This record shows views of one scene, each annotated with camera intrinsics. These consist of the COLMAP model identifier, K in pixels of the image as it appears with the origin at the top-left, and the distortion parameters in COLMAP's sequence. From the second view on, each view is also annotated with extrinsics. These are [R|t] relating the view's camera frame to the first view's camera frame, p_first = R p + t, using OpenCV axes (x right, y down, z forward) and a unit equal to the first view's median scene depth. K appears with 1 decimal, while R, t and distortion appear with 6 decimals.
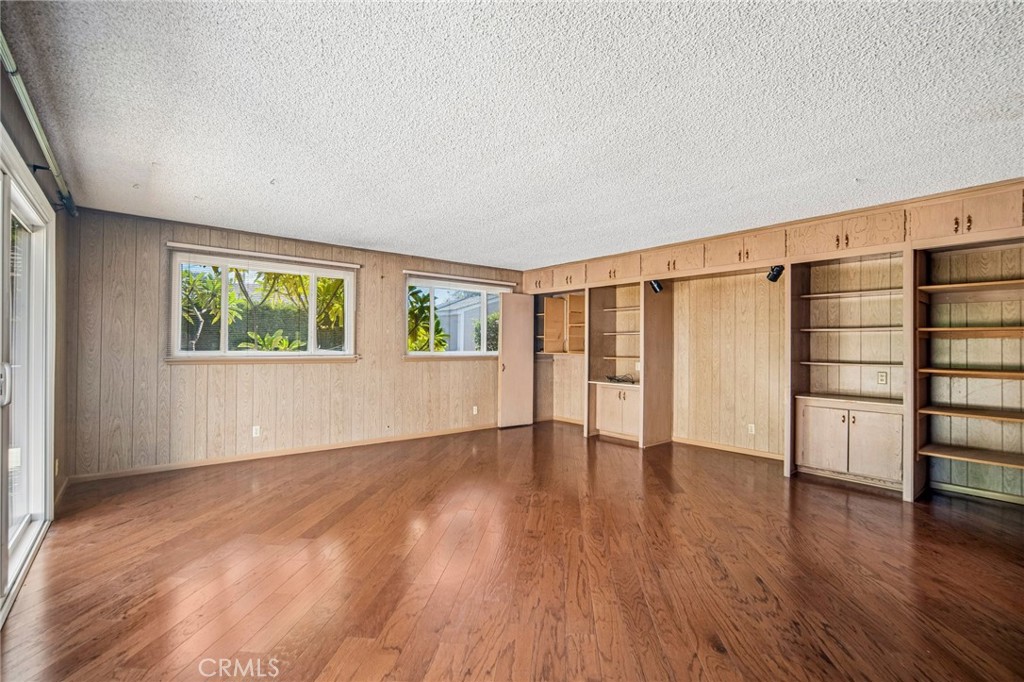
lens RADIAL K [[468.7, 0, 507.7], [0, 468.7, 342.0], [0, 0, 1]] dist [-0.005322, 0.000559]
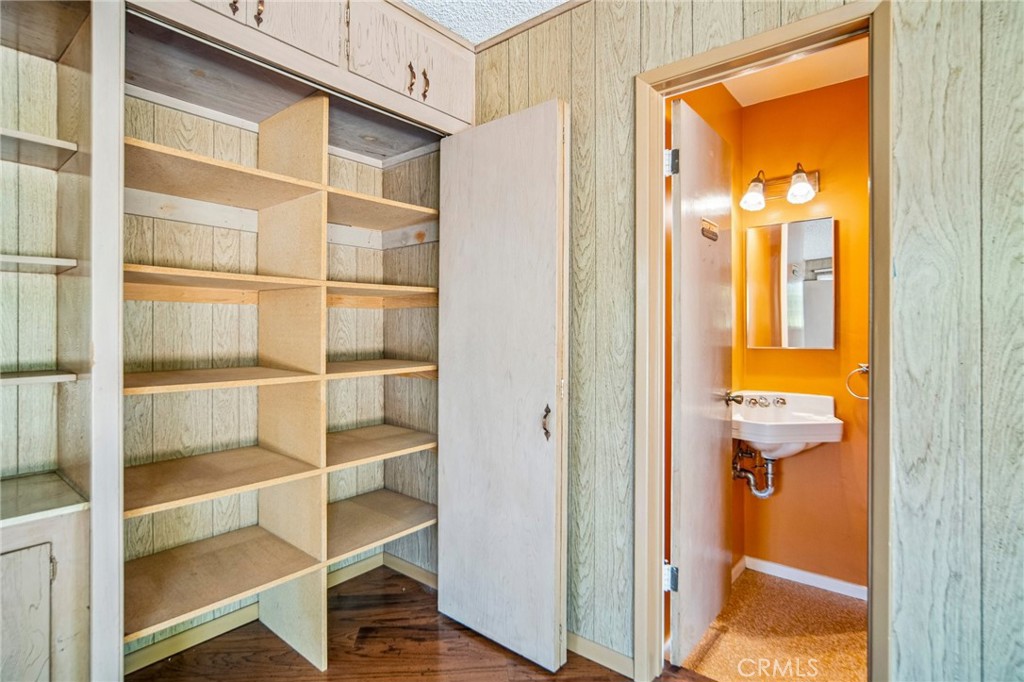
lens RADIAL K [[517.4, 0, 511.3], [0, 517.4, 332.3], [0, 0, 1]] dist [-0.006351, 0.000092]
pose [[-0.197901, -0.010347, 0.980167, -0.085496], [-0.016686, 0.999835, 0.007186, 0.009642], [-0.980080, -0.014933, -0.198041, 0.730991]]
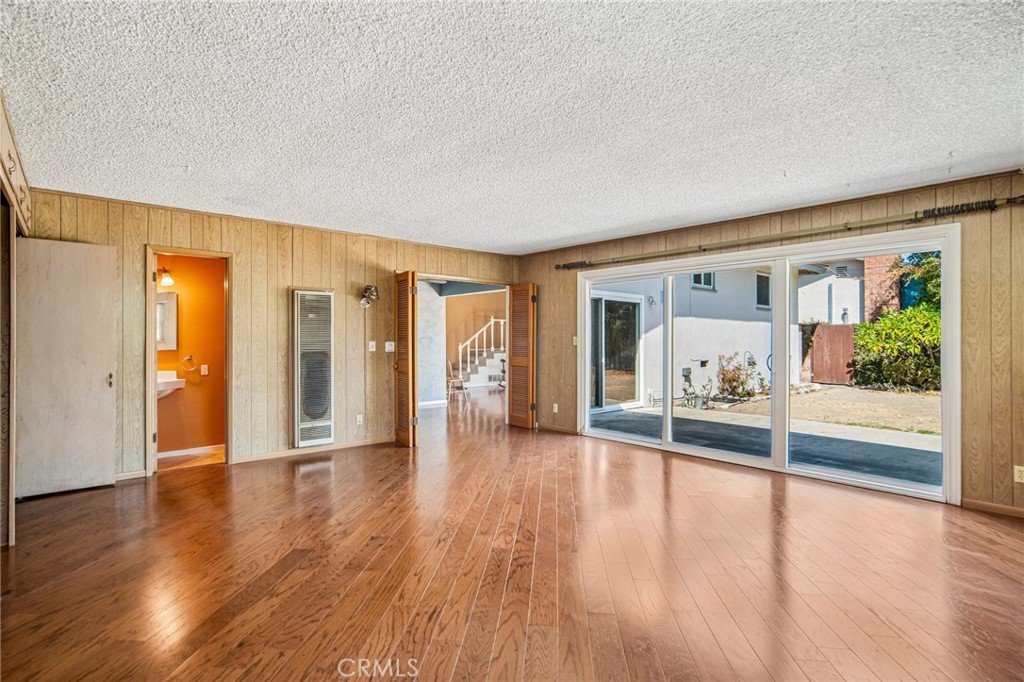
lens RADIAL K [[517.4, 0, 513.6], [0, 517.4, 343.6], [0, 0, 1]] dist [-0.006351, 0.000092]
pose [[-0.999404, -0.002657, -0.034431, -0.268318], [-0.002292, 0.999941, -0.010640, 0.016960], [0.034457, -0.010555, -0.999350, 1.222056]]
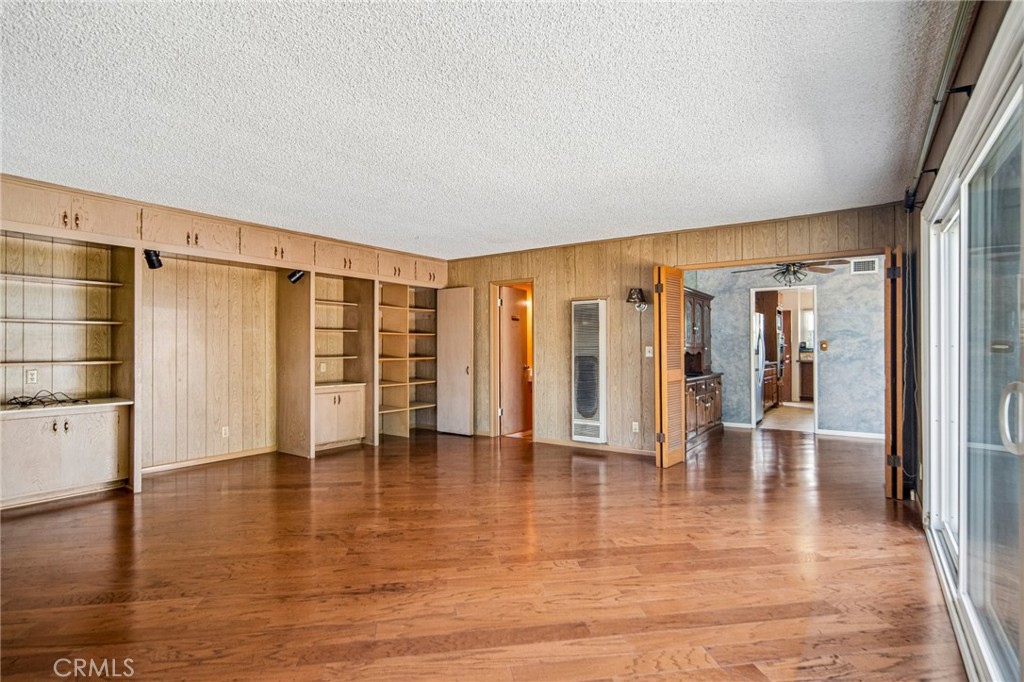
lens RADIAL K [[517.4, 0, 515.9], [0, 517.4, 345.6], [0, 0, 1]] dist [-0.006351, 0.000092]
pose [[-0.291800, -0.003928, 0.956471, -0.711655], [-0.012167, 0.999926, 0.000395, 0.007041], [-0.956402, -0.011522, -0.291827, 0.845290]]
